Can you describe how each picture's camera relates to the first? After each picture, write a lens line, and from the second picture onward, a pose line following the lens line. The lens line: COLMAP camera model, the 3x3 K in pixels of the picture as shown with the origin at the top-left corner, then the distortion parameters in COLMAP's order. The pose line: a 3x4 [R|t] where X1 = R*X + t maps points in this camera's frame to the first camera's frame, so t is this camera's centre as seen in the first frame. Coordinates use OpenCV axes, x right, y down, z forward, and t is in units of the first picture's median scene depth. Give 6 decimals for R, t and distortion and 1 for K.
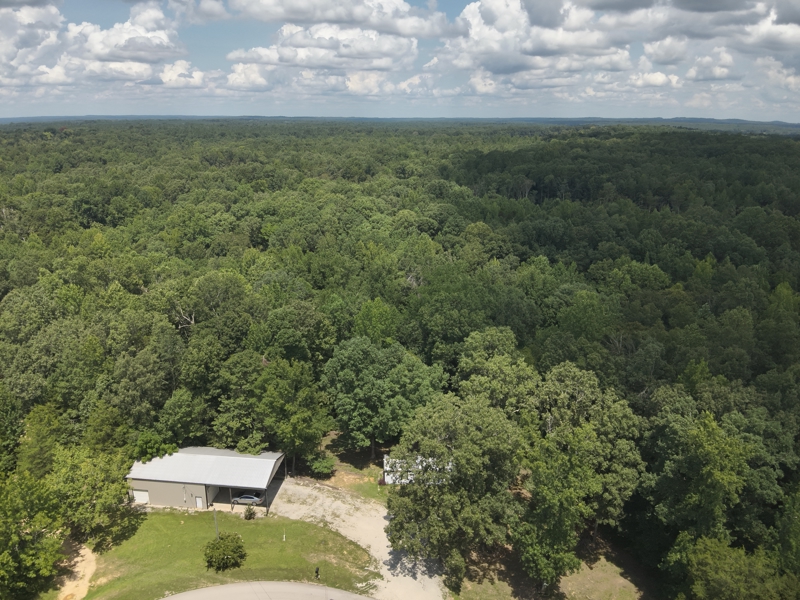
lens RADIAL K [[572.5, 0, 401.8], [0, 572.5, 284.6], [0, 0, 1]] dist [0.086457, -0.166999]
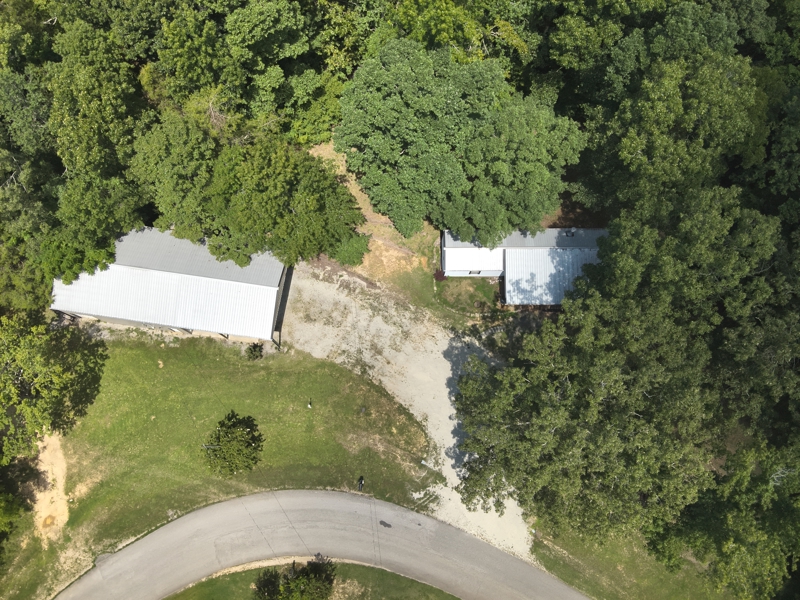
lens RADIAL K [[572.5, 0, 401.8], [0, 572.5, 284.6], [0, 0, 1]] dist [0.086457, -0.166999]
pose [[0.999312, 0.037042, 0.001990, -0.090195], [-0.020502, 0.506794, 0.861823, -0.254007], [0.030916, -0.861271, 0.507205, 0.734069]]
